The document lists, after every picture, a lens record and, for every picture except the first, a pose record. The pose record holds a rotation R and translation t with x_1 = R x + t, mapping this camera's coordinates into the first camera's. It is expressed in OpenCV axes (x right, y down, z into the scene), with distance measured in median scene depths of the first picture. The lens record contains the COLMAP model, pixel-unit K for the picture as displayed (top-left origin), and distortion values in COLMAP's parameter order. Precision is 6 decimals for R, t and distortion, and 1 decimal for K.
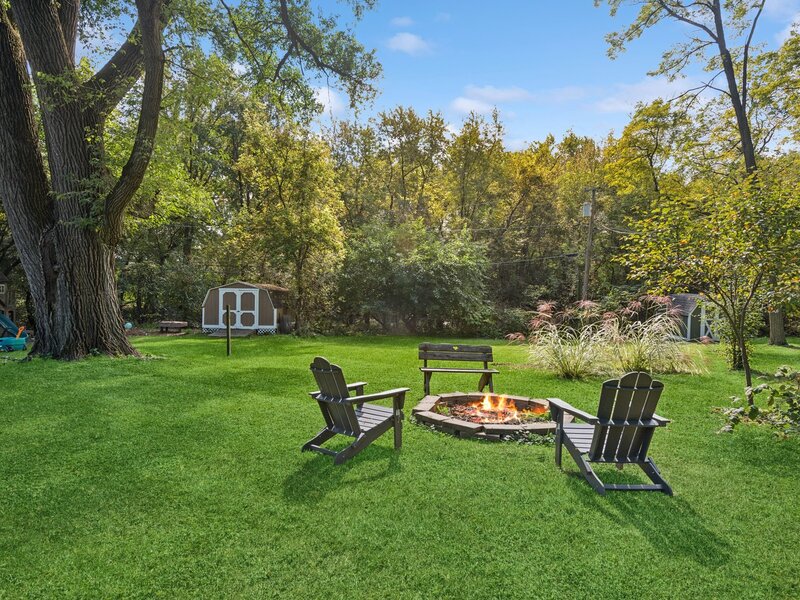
lens RADIAL K [[460.3, 0, 403.2], [0, 460.3, 297.5], [0, 0, 1]] dist [0.003418, 0.000844]
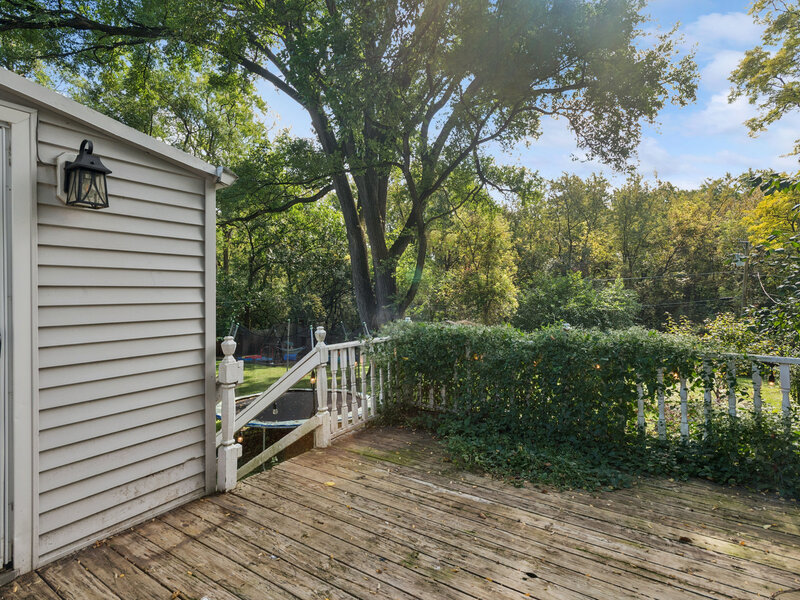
lens RADIAL K [[398.0, 0, 398.8], [0, 398.0, 296.1], [0, 0, 1]] dist [0.001565, 0.000336]
pose [[0.907889, -0.003690, -0.419194, 0.052700], [-0.010350, 0.999459, -0.031213, -0.070401], [0.419082, 0.032676, 0.907360, -0.265372]]
